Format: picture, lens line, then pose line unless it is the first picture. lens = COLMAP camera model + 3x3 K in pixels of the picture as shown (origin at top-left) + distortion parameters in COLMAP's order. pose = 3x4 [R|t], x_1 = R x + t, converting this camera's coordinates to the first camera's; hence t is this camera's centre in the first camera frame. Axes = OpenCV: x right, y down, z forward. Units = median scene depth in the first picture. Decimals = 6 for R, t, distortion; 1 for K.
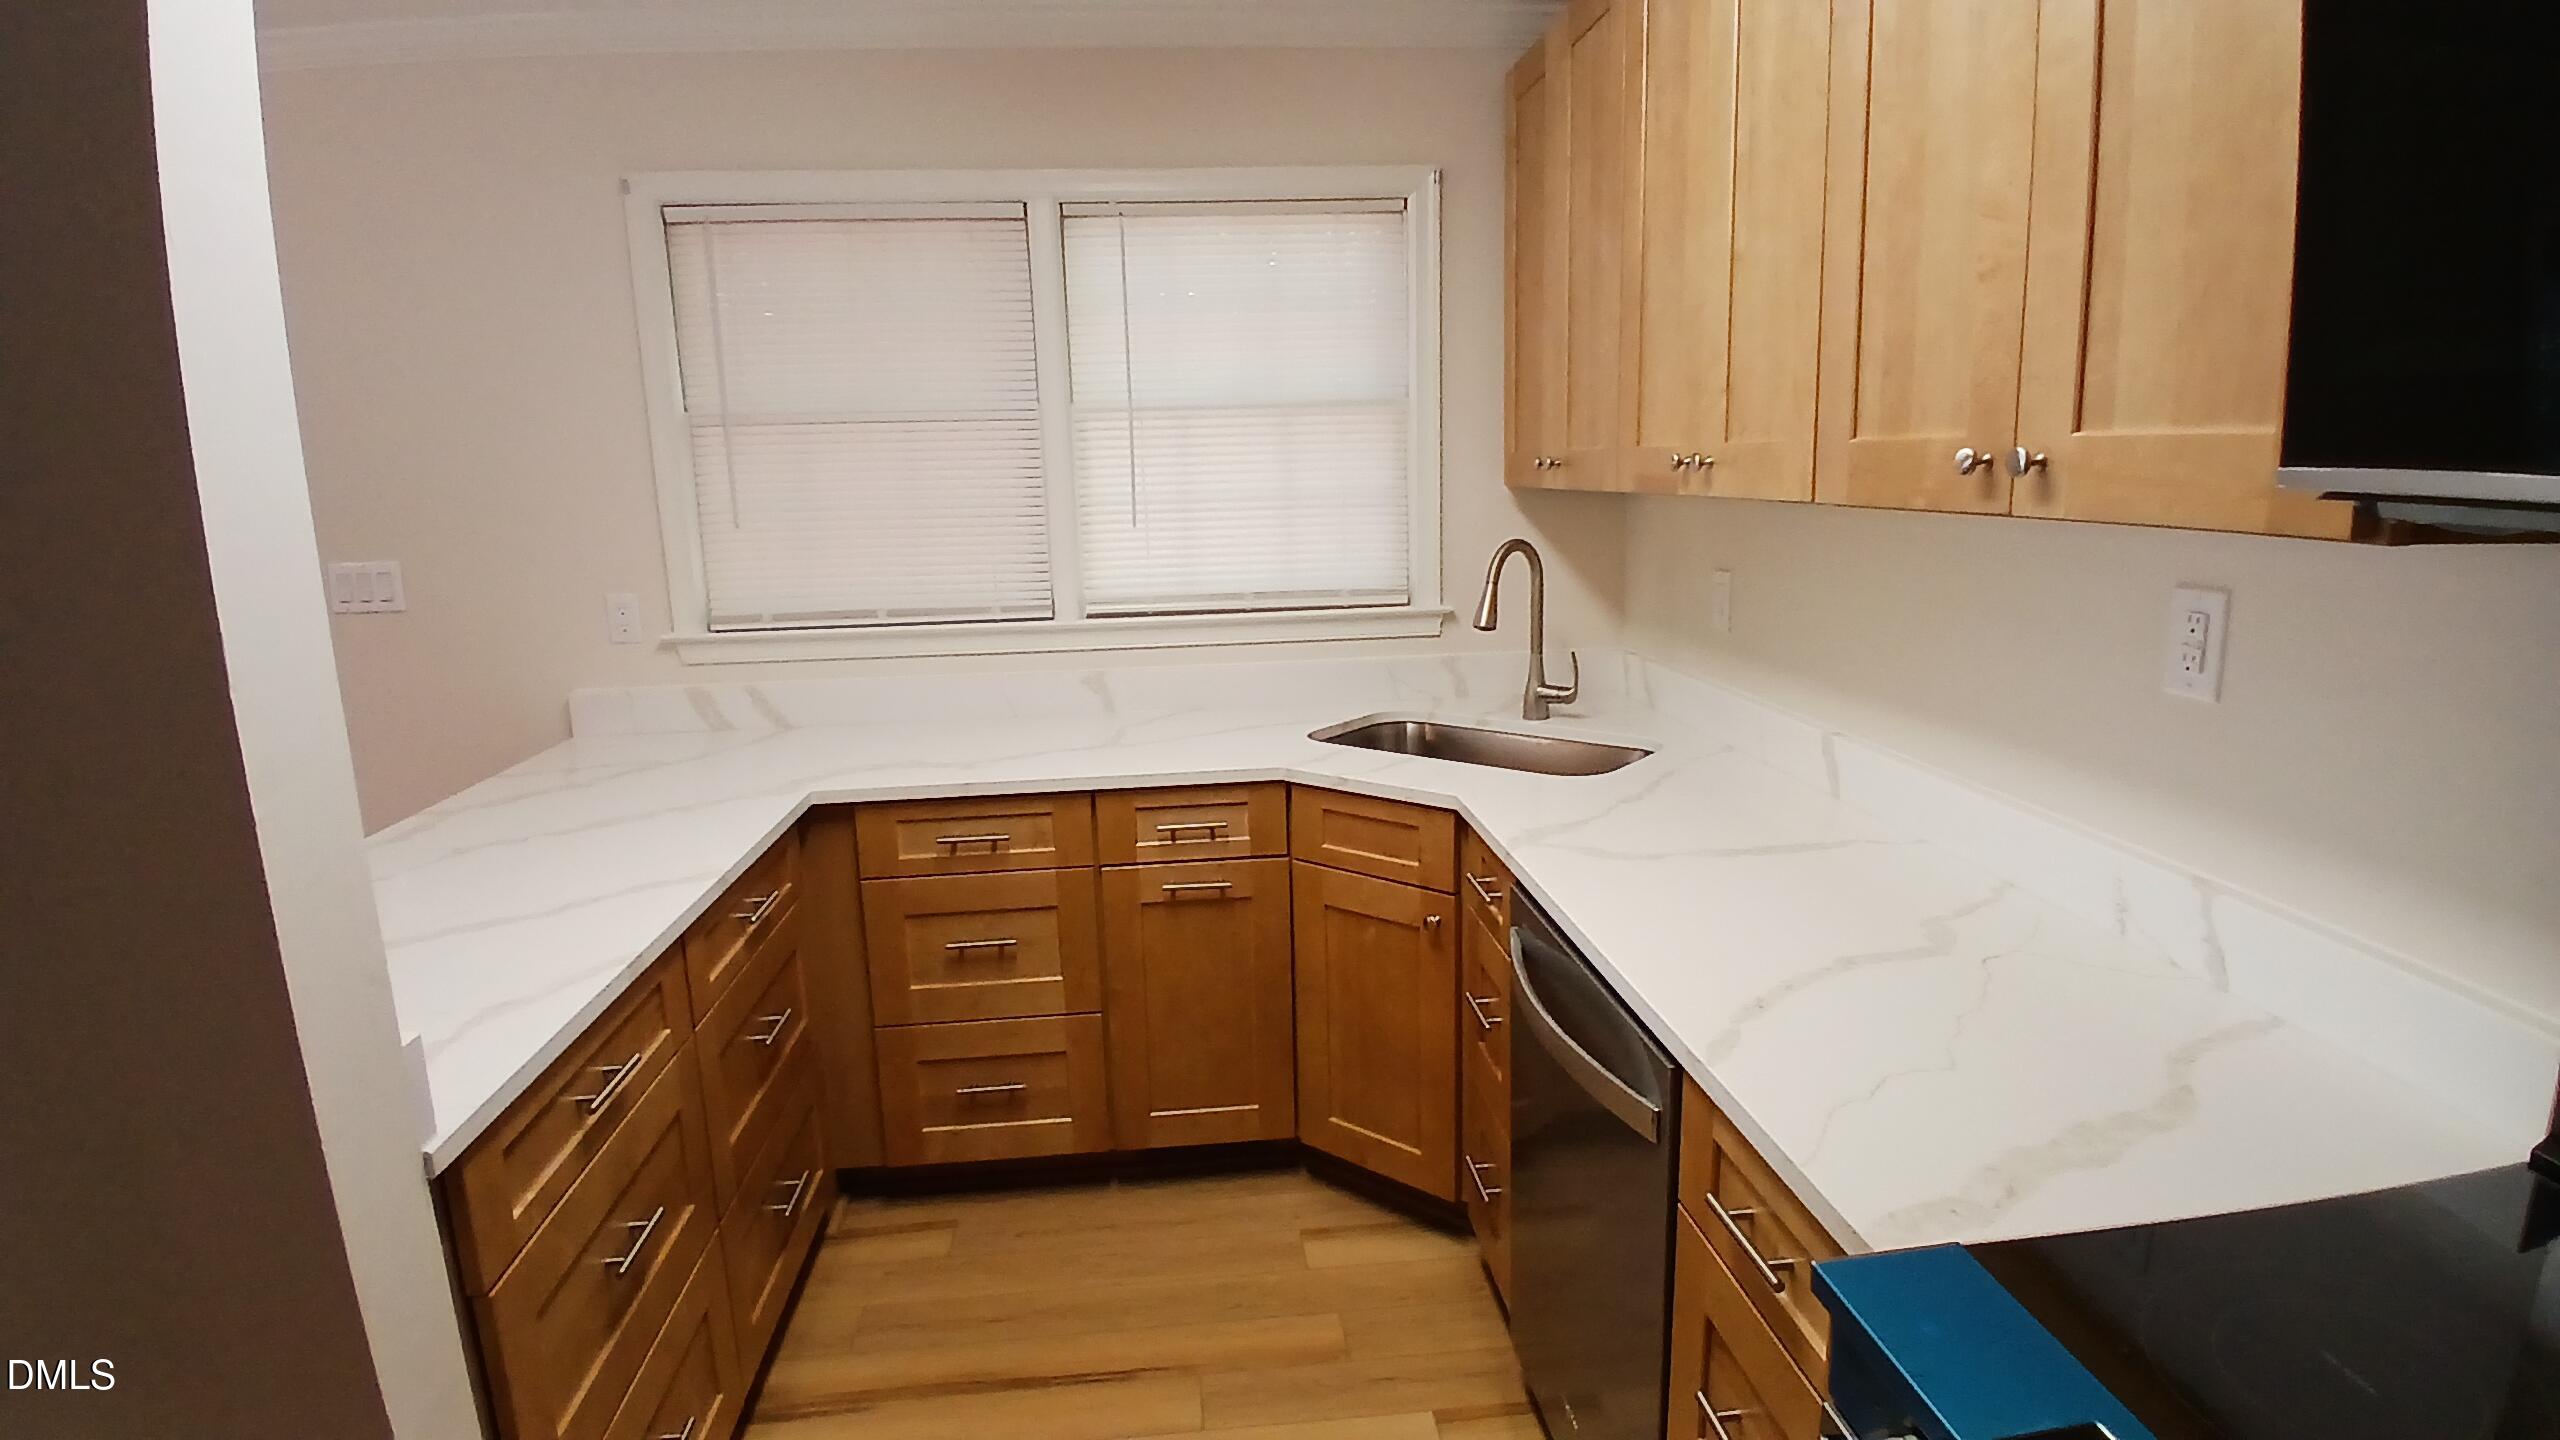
lens RADIAL K [[1290.6, 0, 1280.0], [0, 1290.6, 720.0], [0, 0, 1]] dist [-0.006126, -0.000496]
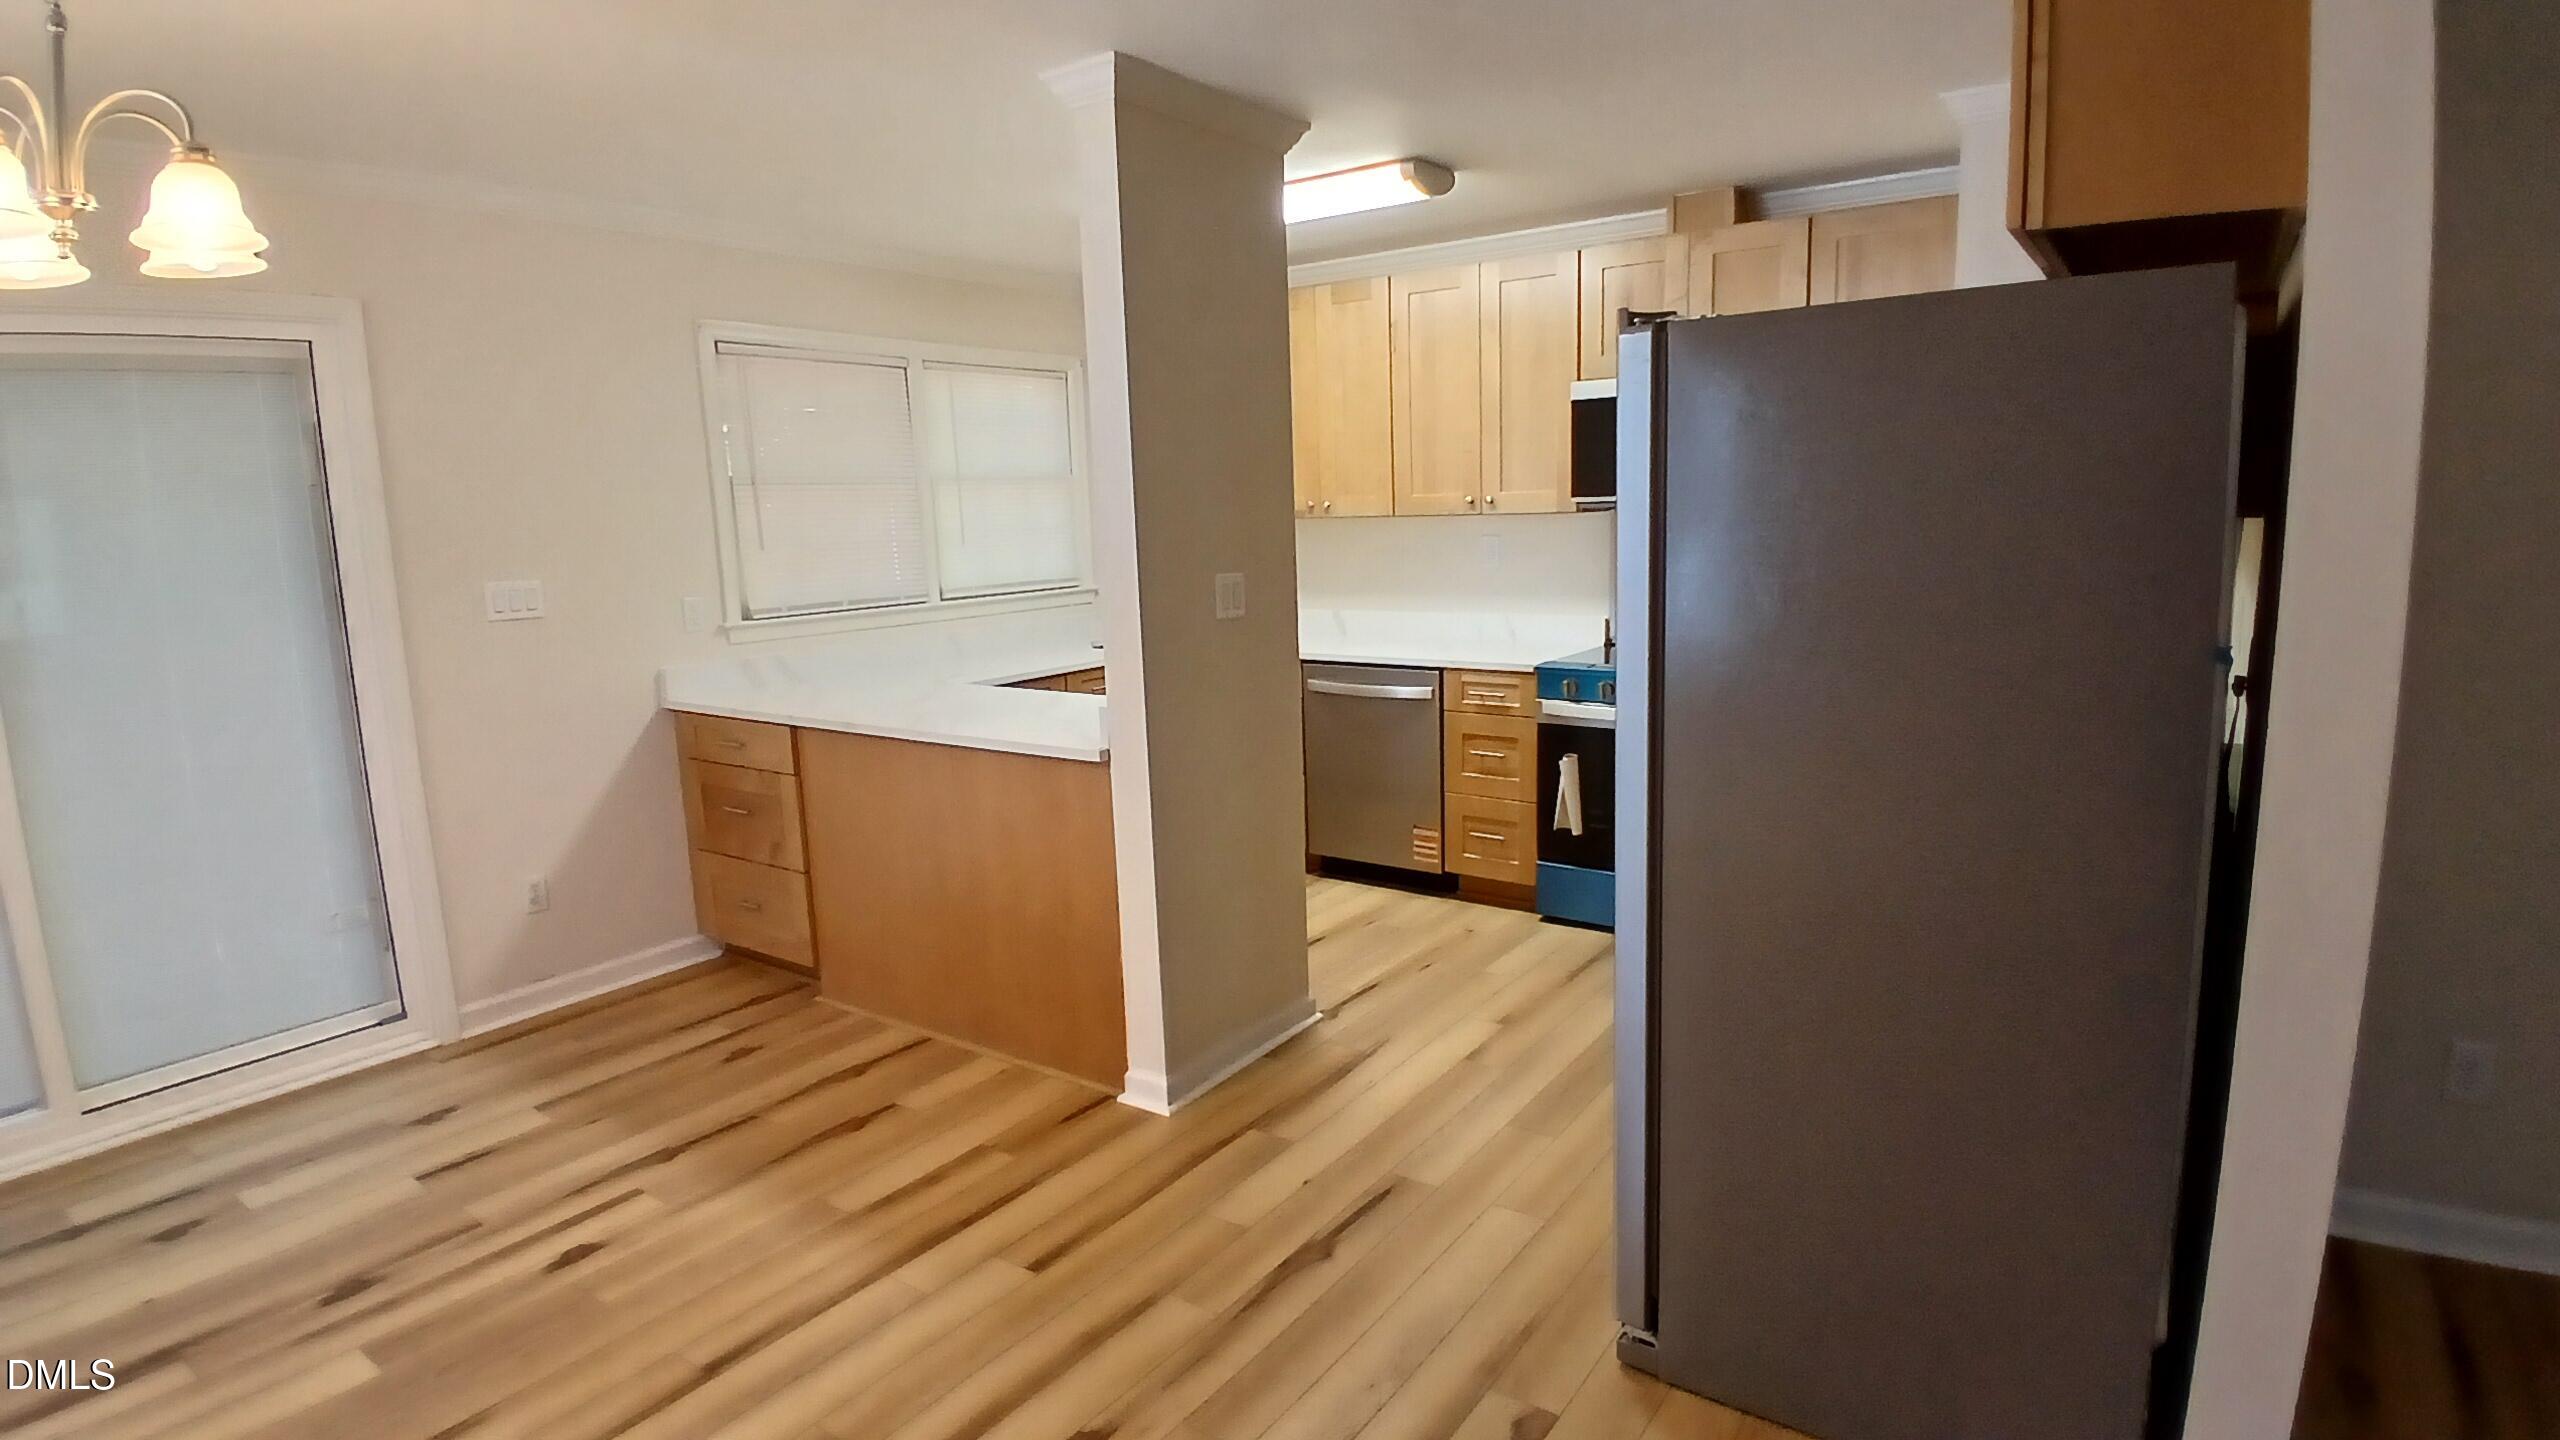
lens RADIAL K [[1299.0, 0, 1280.0], [0, 1299.0, 720.0], [0, 0, 1]] dist [0.002081, -0.041830]
pose [[0.650875, -0.118967, 0.749806, -1.196575], [0.163031, 0.986507, 0.015003, 0.125081], [-0.741473, 0.112476, 0.661488, -0.445396]]
